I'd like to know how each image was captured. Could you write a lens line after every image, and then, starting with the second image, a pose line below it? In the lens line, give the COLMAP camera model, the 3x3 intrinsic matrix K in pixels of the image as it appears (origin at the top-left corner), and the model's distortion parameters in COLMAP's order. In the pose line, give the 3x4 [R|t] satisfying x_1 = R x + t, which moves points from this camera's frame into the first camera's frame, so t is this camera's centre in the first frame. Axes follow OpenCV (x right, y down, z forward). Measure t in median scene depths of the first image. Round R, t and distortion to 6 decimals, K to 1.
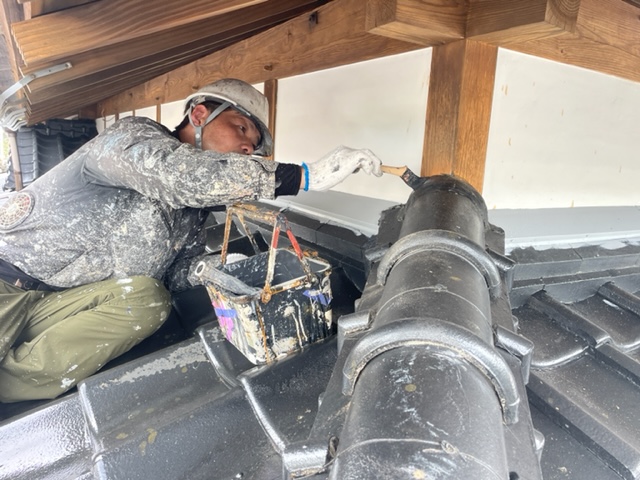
lens RADIAL K [[484.7, 0, 320.8], [0, 484.7, 243.5], [0, 0, 1]] dist [0.065647, -0.079792]
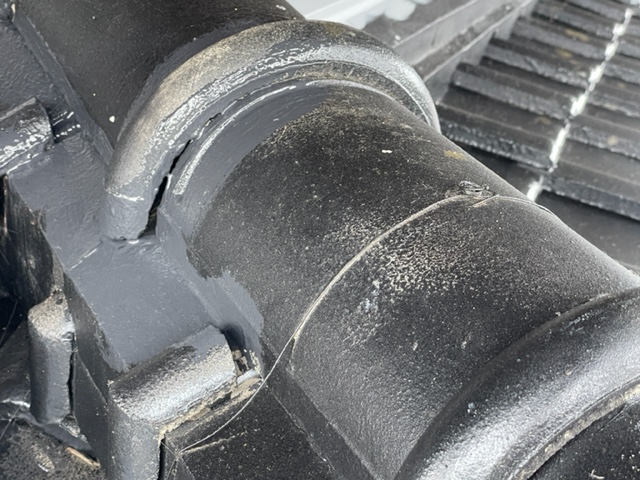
lens RADIAL K [[1206.3, 0, 320.6], [0, 1206.3, 240.5], [0, 0, 1]] dist [0.050486, 0.000000]
pose [[0.740032, -0.266833, 0.617376, -0.234574], [0.179786, 0.963011, 0.200714, -0.039644], [-0.648097, -0.037539, 0.760632, 0.342596]]
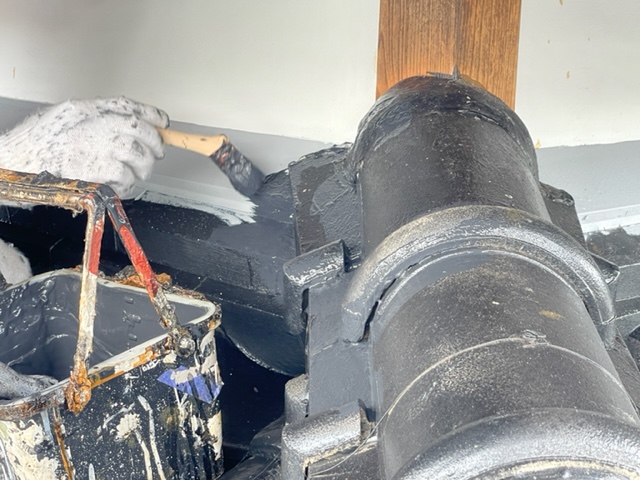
lens RADIAL K [[1206.3, 0, 319.4], [0, 1206.3, 238.2], [0, 0, 1]] dist [0.050486, 0.000000]
pose [[0.965113, -0.062506, 0.254263, -0.158415], [0.061772, 0.998031, 0.010876, -0.017645], [-0.254442, 0.005210, 0.967074, -0.014025]]
